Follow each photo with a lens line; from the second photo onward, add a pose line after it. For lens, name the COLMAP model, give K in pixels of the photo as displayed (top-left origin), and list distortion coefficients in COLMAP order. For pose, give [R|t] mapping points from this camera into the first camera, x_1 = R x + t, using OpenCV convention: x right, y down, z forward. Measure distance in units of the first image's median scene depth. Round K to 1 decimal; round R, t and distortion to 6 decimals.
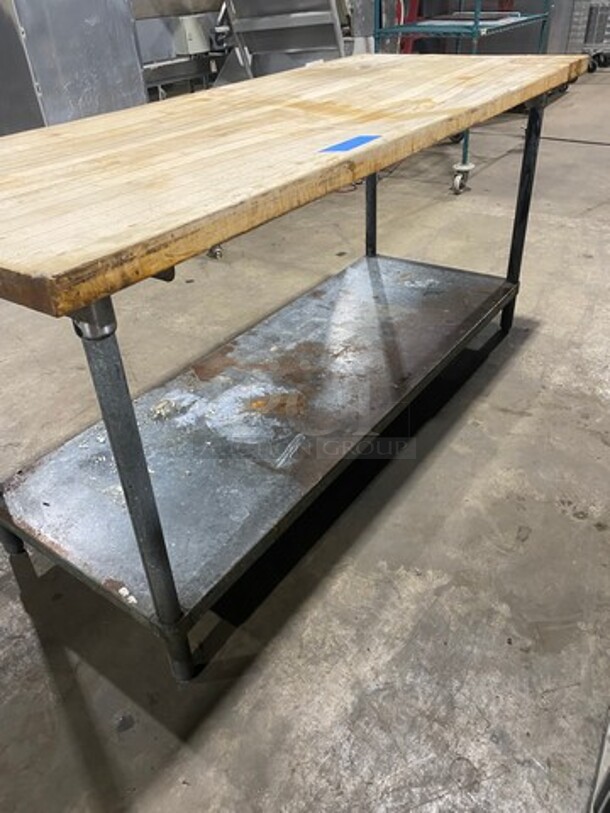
lens RADIAL K [[613.5, 0, 297.7], [0, 613.5, 403.8], [0, 0, 1]] dist [0.028670, -0.022623]
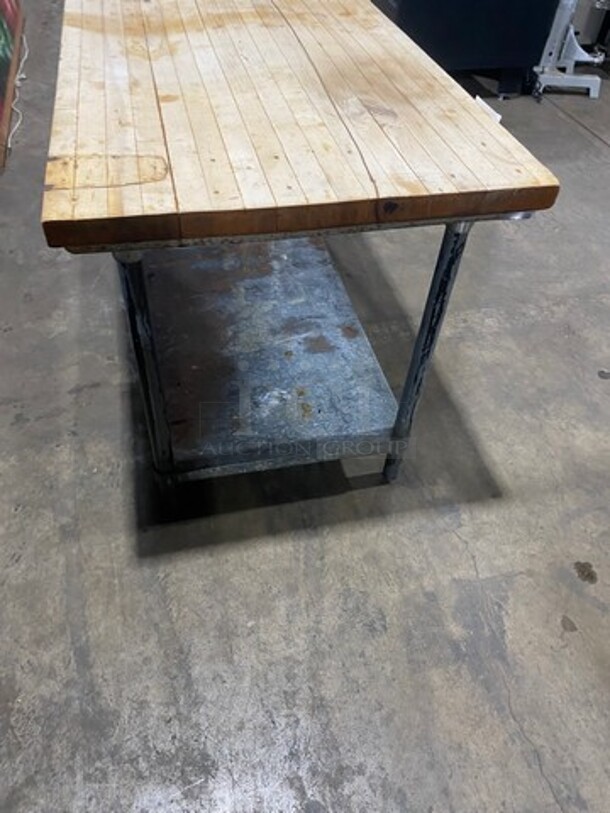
lens RADIAL K [[613.5, 0, 303.8], [0, 613.5, 405.0], [0, 0, 1]] dist [0.028670, -0.022623]
pose [[-0.654681, 0.565469, -0.501634, 0.653568], [-0.438285, 0.256721, 0.861394, -1.010034], [0.615872, 0.783798, 0.079767, 1.196634]]
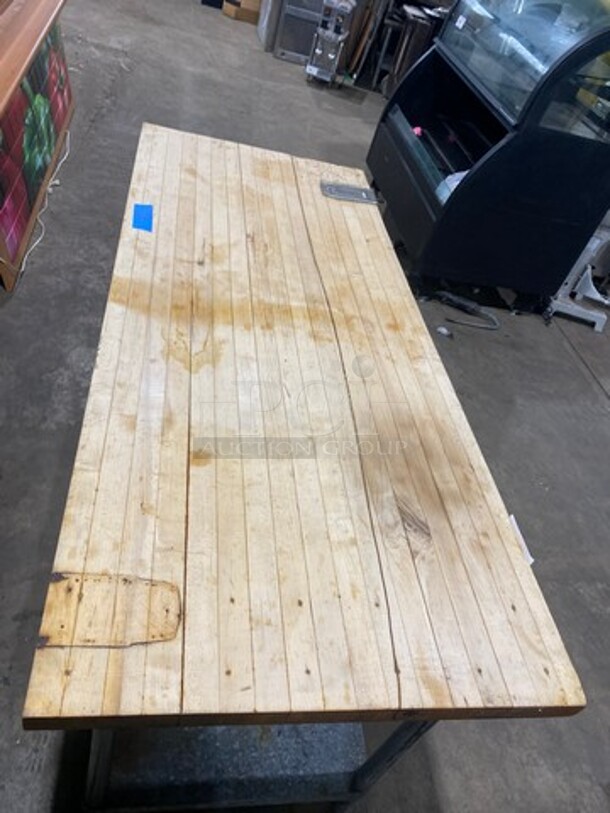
lens RADIAL K [[613.5, 0, 310.7], [0, 613.5, 401.3], [0, 0, 1]] dist [0.028670, -0.022623]
pose [[-0.716210, 0.361891, -0.596722, 0.503151], [-0.556321, 0.220198, 0.801261, -1.030407], [0.421366, 0.905841, 0.043620, 0.879095]]
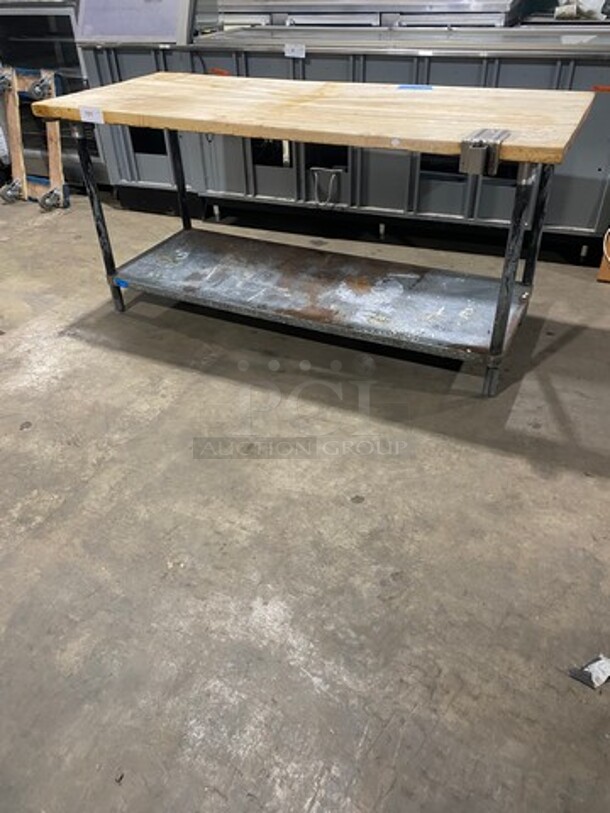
lens RADIAL K [[613.5, 0, 317.7], [0, 613.5, 405.7], [0, 0, 1]] dist [0.028670, -0.022623]
pose [[-0.183878, -0.534653, 0.824824, -1.339391], [0.583412, 0.615979, 0.529339, -0.637971], [-0.791087, 0.578546, 0.198659, 0.866499]]
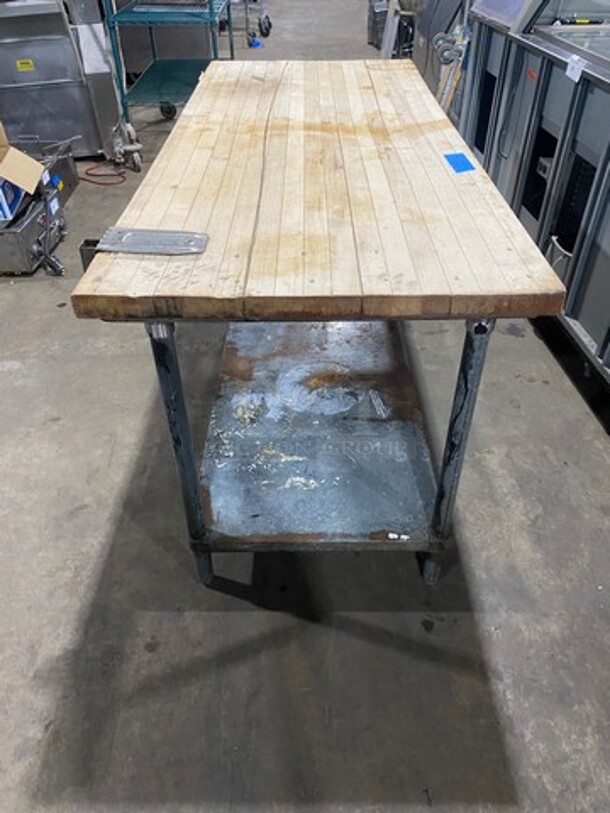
lens RADIAL K [[613.5, 0, 301.2], [0, 613.5, 406.2], [0, 0, 1]] dist [0.028670, -0.022623]
pose [[0.810670, -0.333233, 0.481425, -0.611999], [0.303013, 0.942343, 0.142028, -0.119545], [-0.500996, 0.030740, 0.864904, -0.009239]]
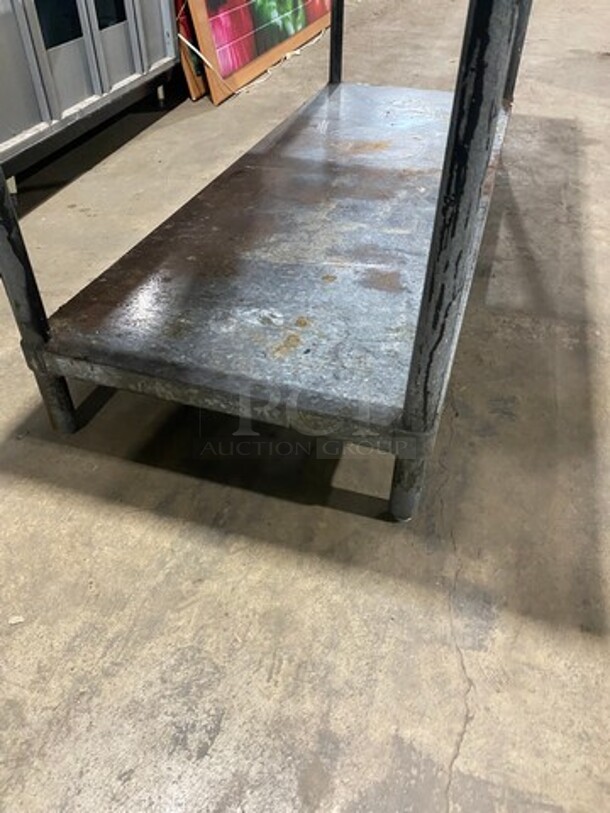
lens RADIAL K [[613.5, 0, 299.3], [0, 613.5, 410.7], [0, 0, 1]] dist [0.028670, -0.022623]
pose [[-0.948772, 0.244738, -0.199839, 0.331583], [-0.132282, 0.266704, 0.954657, -0.745691], [0.286939, 0.932187, -0.220667, 1.441957]]
